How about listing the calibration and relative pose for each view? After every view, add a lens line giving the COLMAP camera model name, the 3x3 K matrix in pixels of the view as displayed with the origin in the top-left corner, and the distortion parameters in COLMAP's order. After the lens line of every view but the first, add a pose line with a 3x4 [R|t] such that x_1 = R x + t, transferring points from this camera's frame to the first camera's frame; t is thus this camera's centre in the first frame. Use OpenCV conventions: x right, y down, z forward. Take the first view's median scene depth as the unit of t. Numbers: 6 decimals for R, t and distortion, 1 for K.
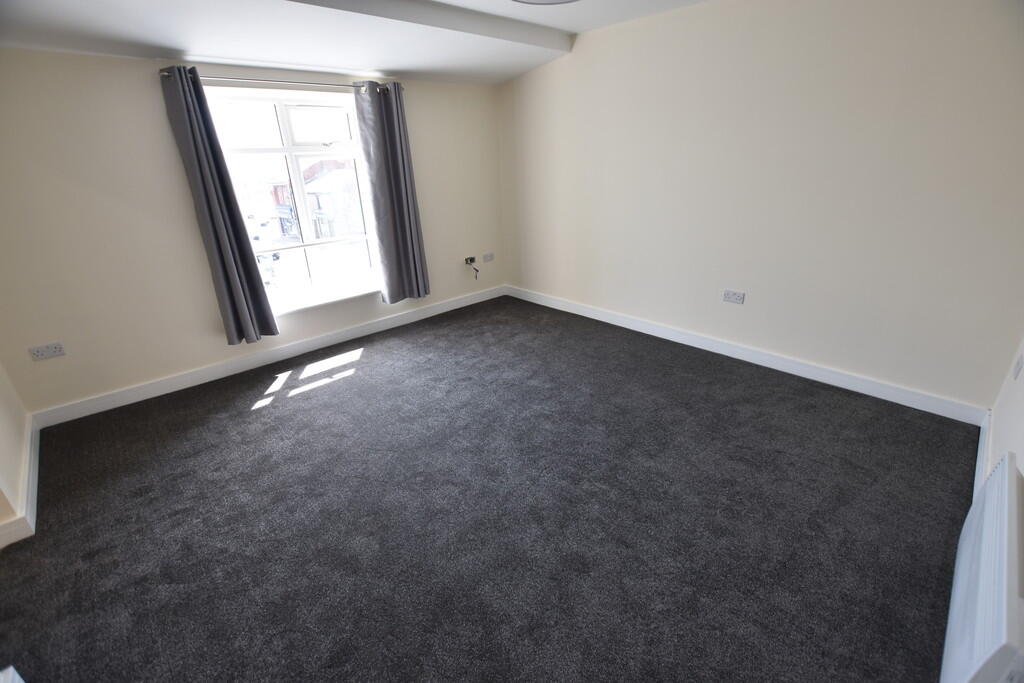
lens RADIAL K [[445.8, 0, 515.1], [0, 445.8, 336.7], [0, 0, 1]] dist [-0.026971, -0.001009]
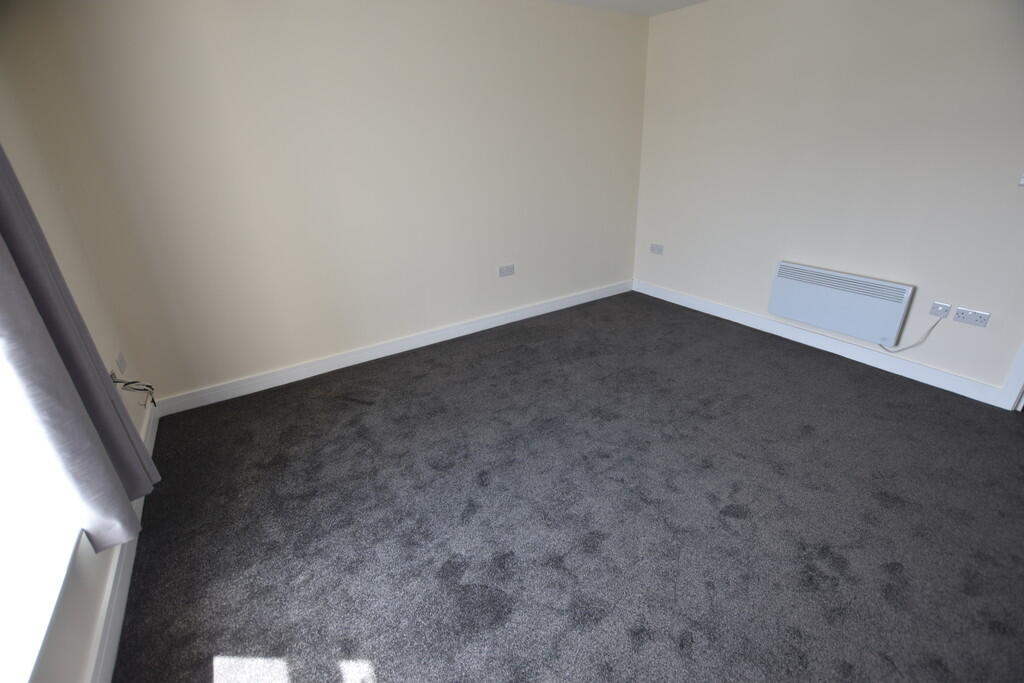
lens RADIAL K [[445.8, 0, 512.6], [0, 445.8, 342.9], [0, 0, 1]] dist [-0.026971, -0.001009]
pose [[0.201674, -0.386044, 0.900165, -0.568618], [0.397440, 0.872240, 0.285025, -0.232309], [-0.895192, 0.300279, 0.329338, 0.619548]]
